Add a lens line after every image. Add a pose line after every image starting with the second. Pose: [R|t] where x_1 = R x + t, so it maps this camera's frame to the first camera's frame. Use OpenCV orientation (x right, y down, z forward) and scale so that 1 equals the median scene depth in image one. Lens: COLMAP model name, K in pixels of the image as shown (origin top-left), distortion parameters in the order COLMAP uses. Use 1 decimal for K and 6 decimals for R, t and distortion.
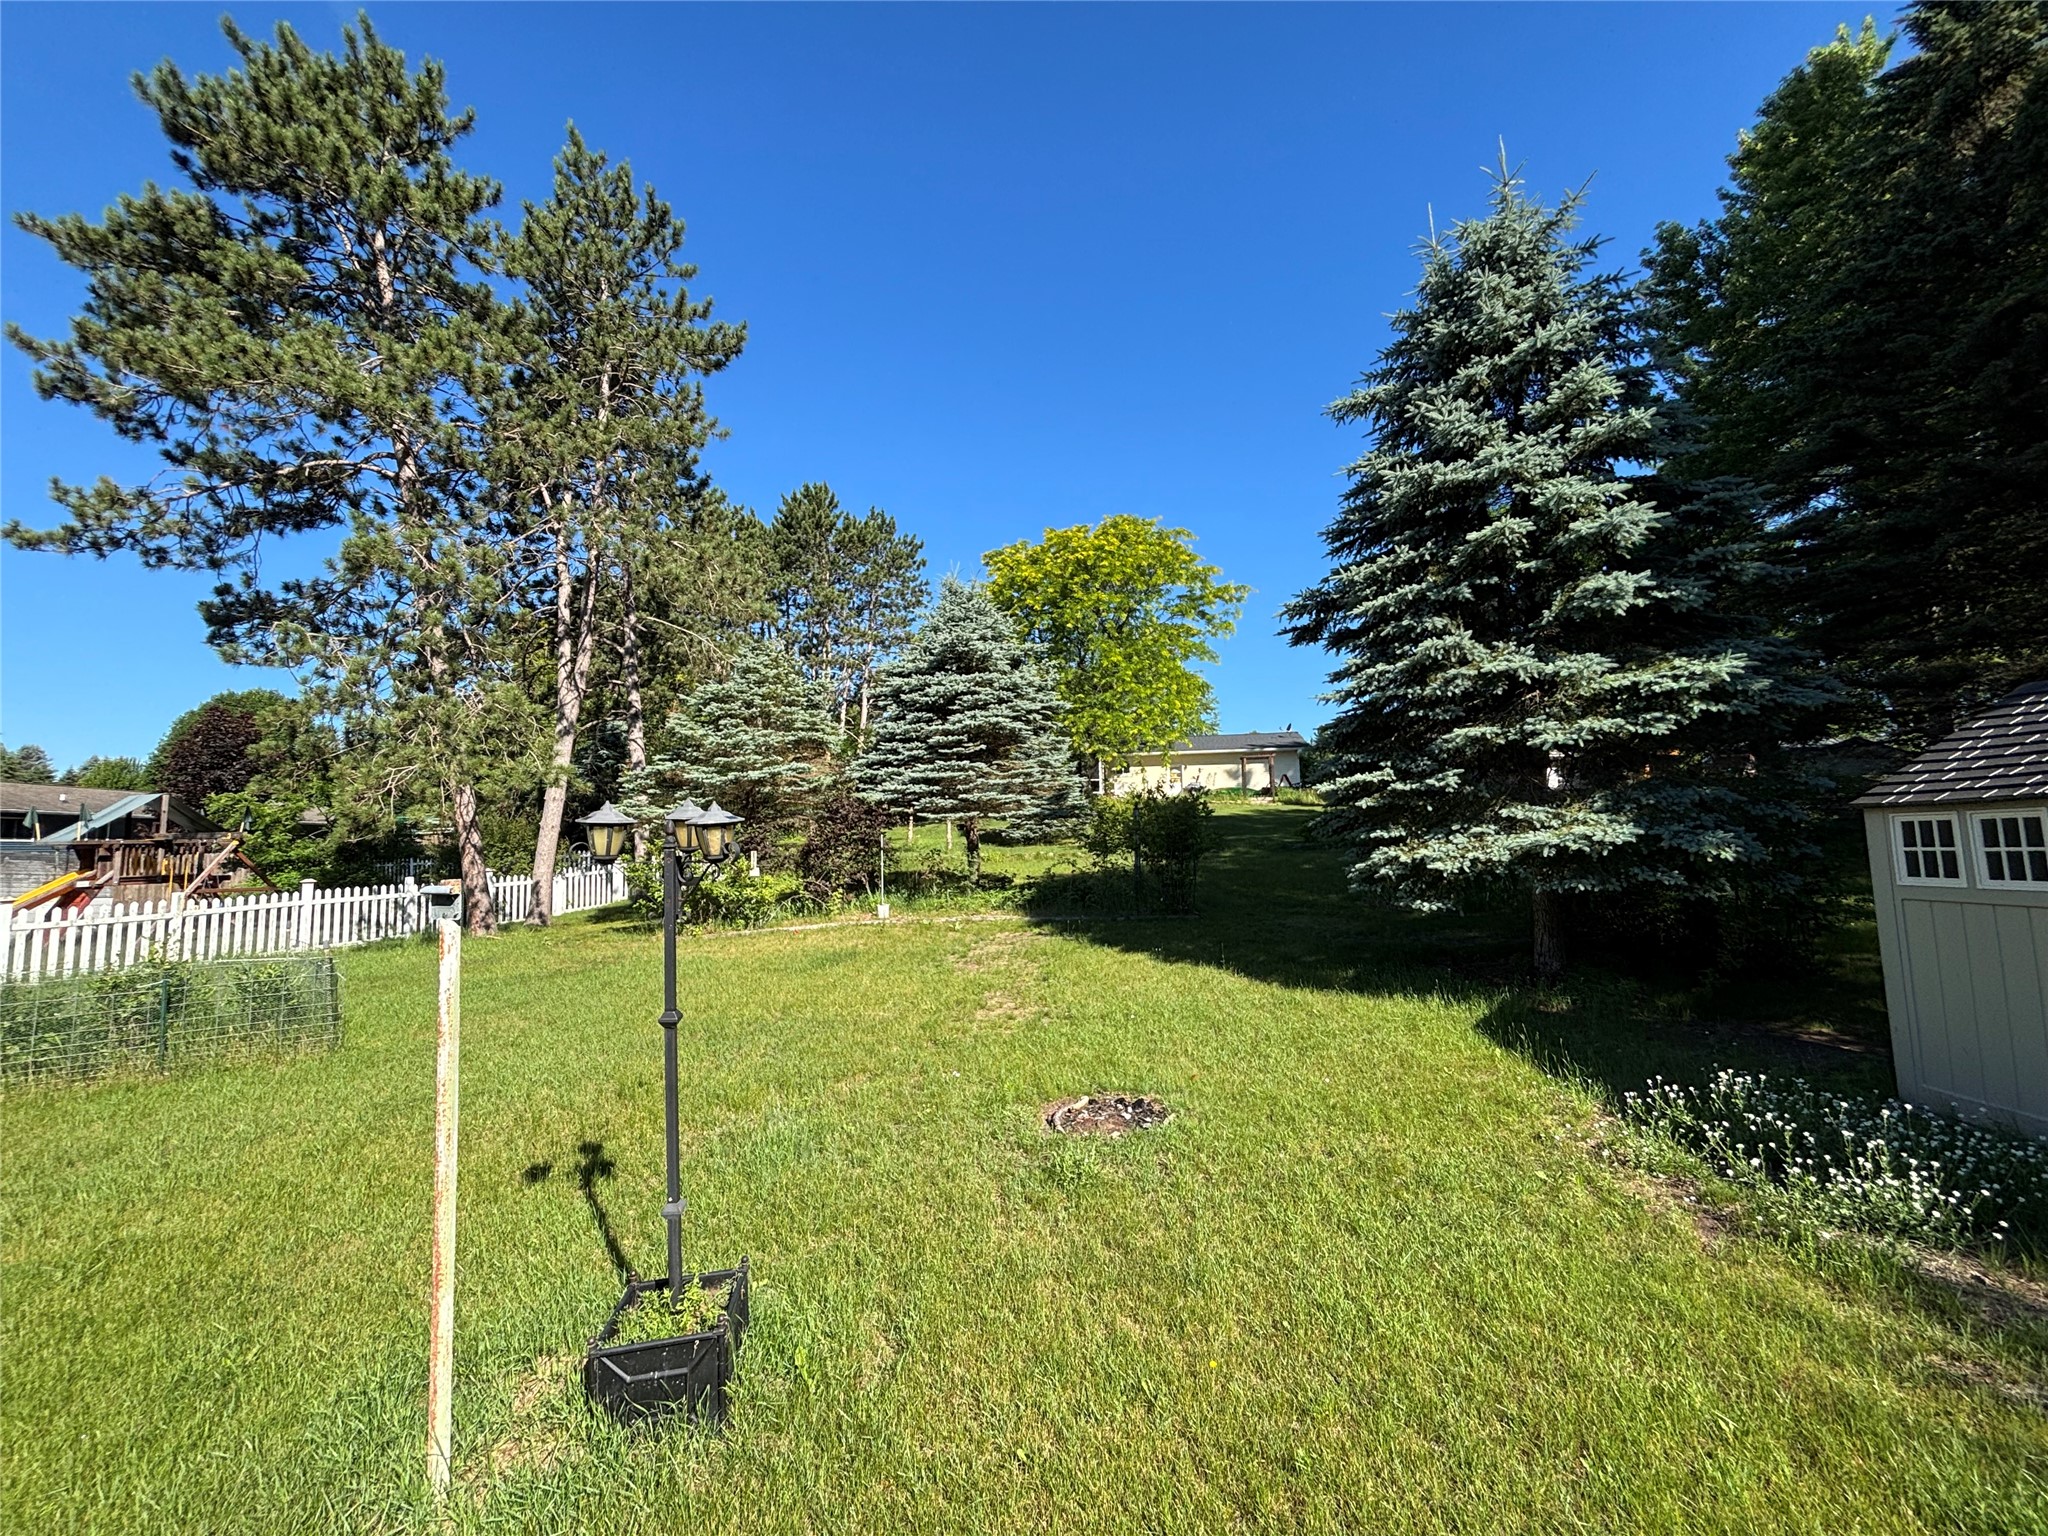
lens RADIAL K [[824.1, 0, 1024.7], [0, 824.1, 761.6], [0, 0, 1]] dist [0.002445, -0.001318]
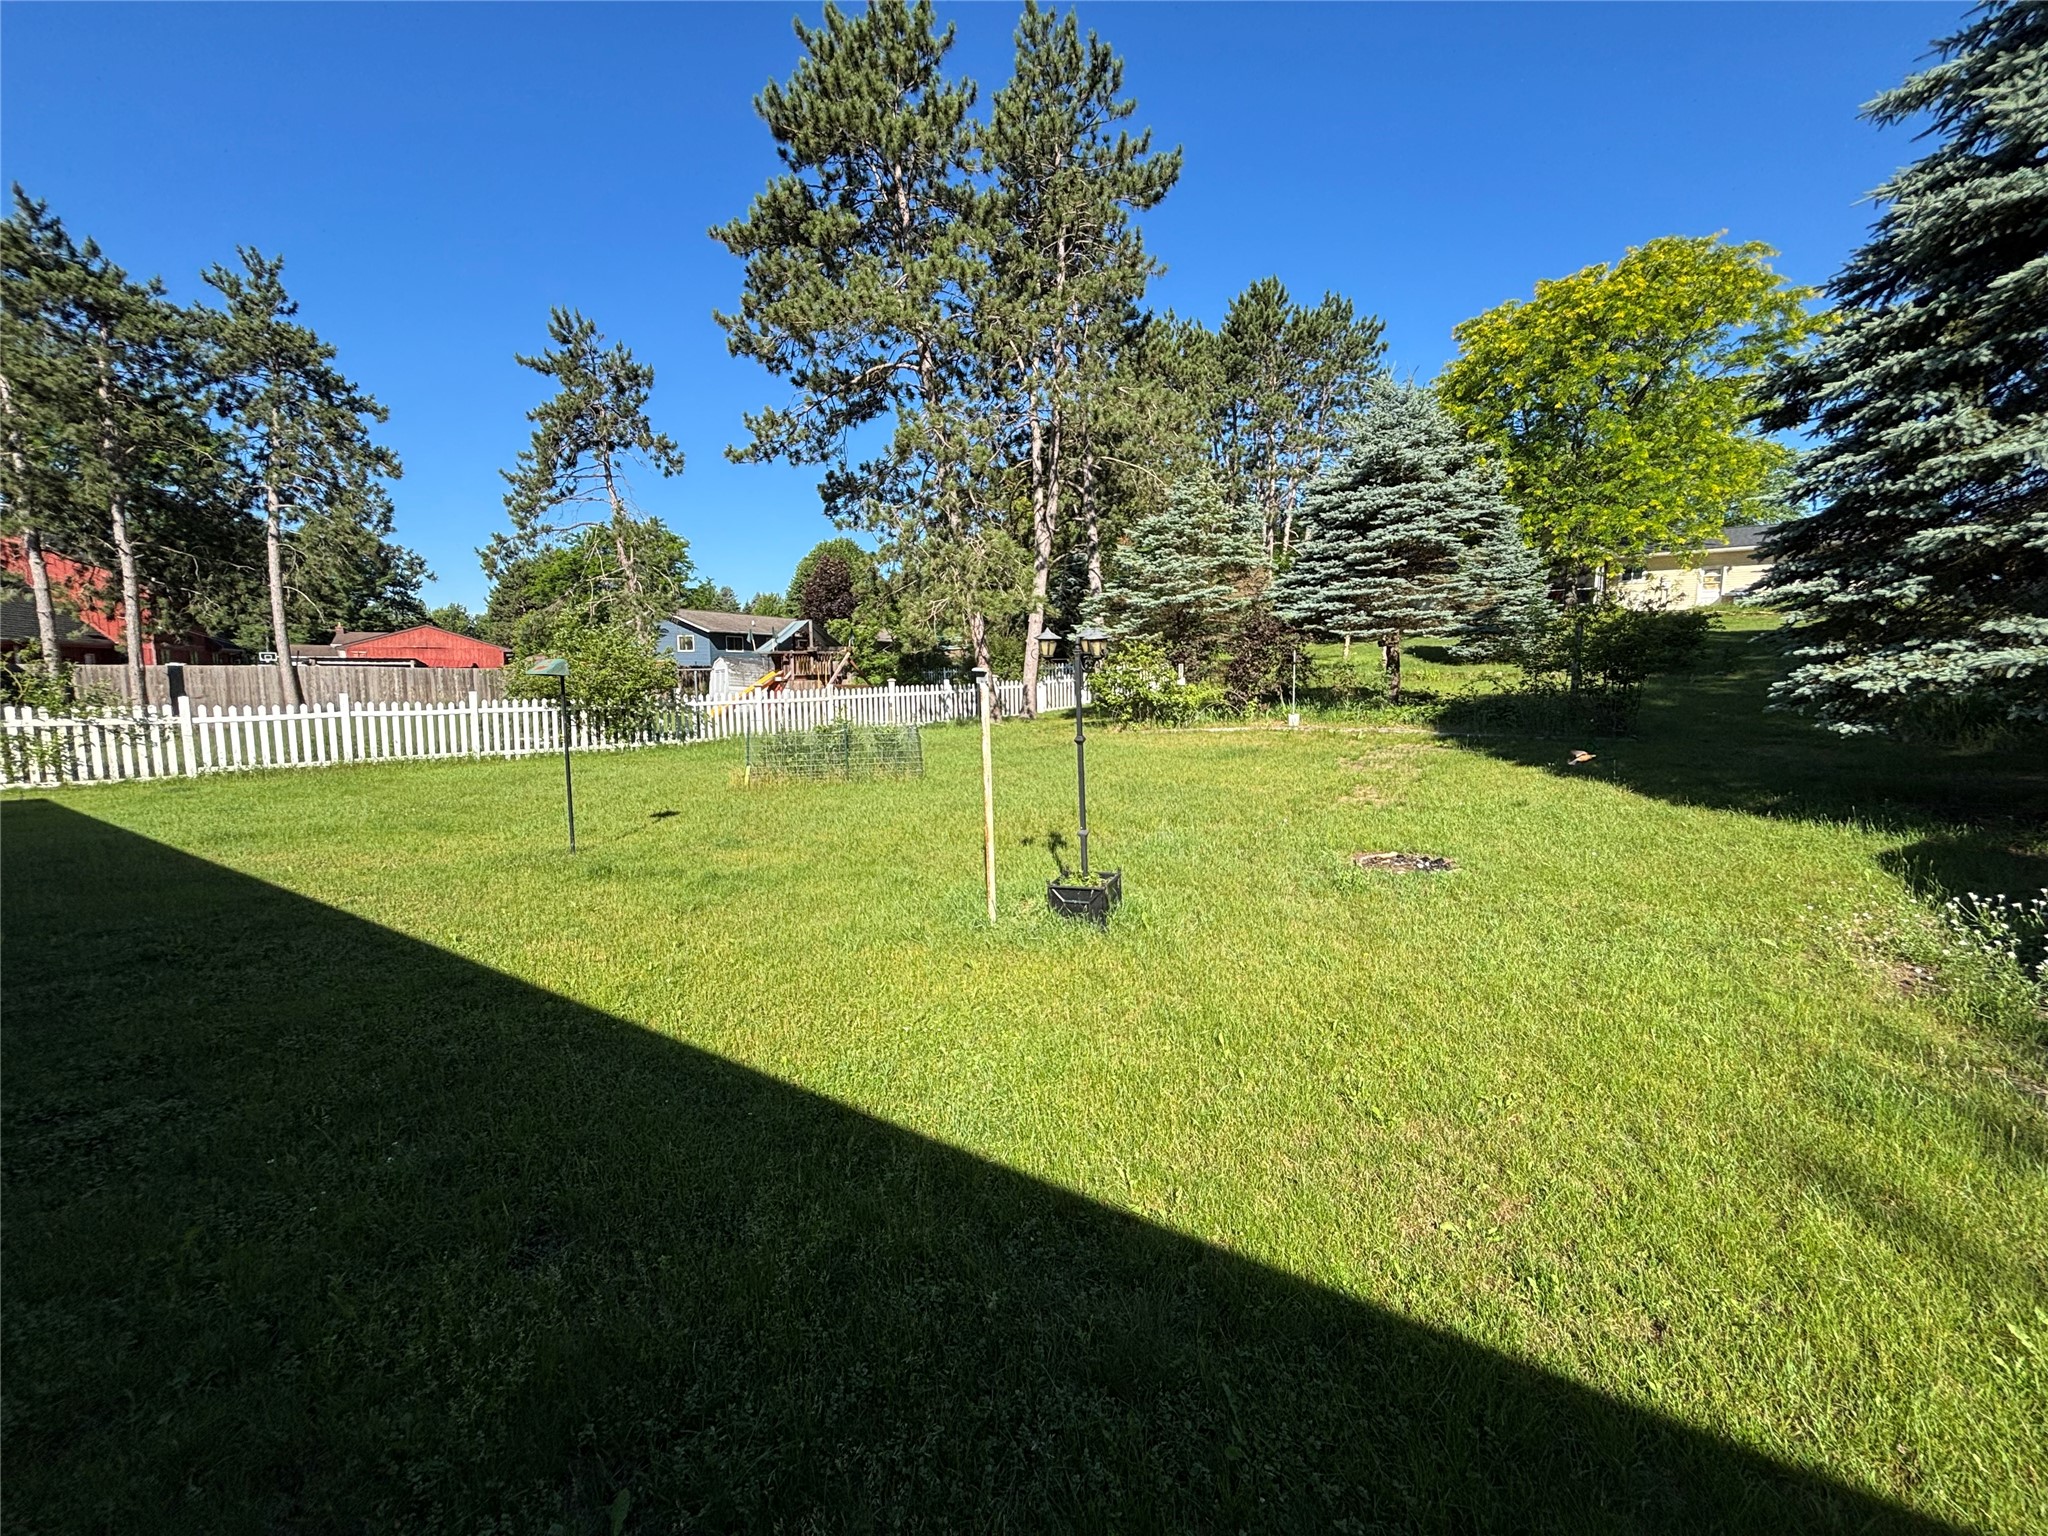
lens RADIAL K [[824.1, 0, 1022.5], [0, 824.1, 759.8], [0, 0, 1]] dist [0.002445, -0.001318]
pose [[0.859055, 0.073355, -0.506599, 0.089970], [0.038368, 0.977667, 0.206626, -0.009846], [0.510443, -0.196941, 0.837056, -0.143606]]
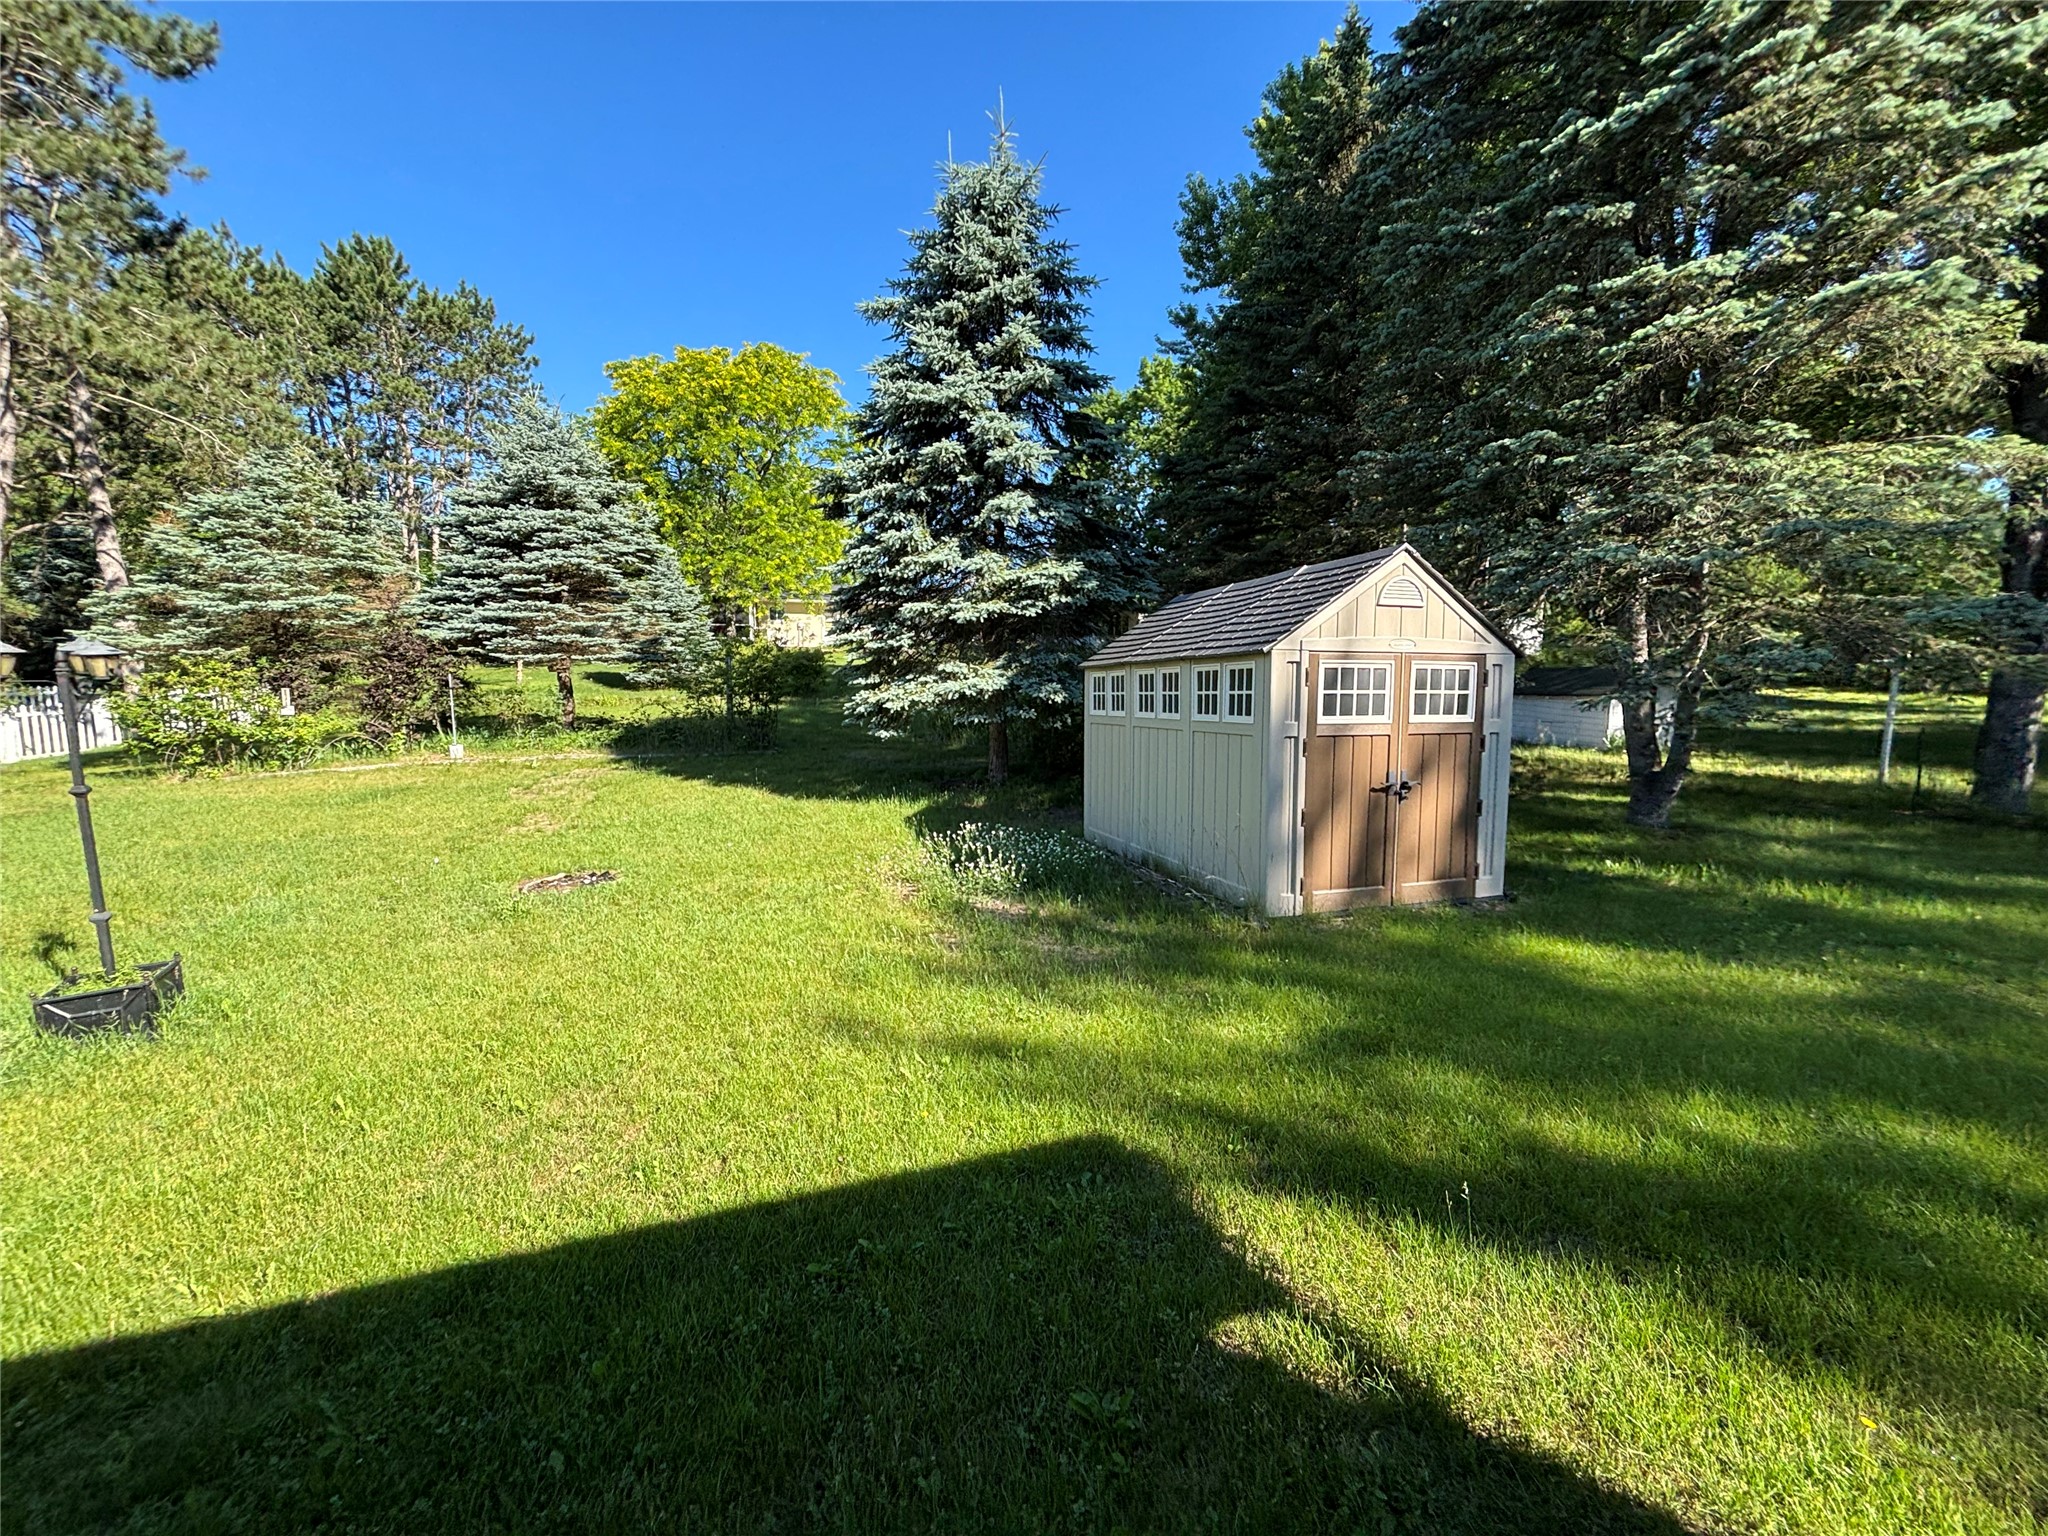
lens RADIAL K [[824.1, 0, 1024.3], [0, 824.1, 759.8], [0, 0, 1]] dist [0.002445, -0.001318]
pose [[0.931217, -0.015347, 0.364142, 0.116769], [-0.050563, 0.984011, 0.170777, -0.013904], [-0.360941, -0.177443, 0.915552, -0.180670]]
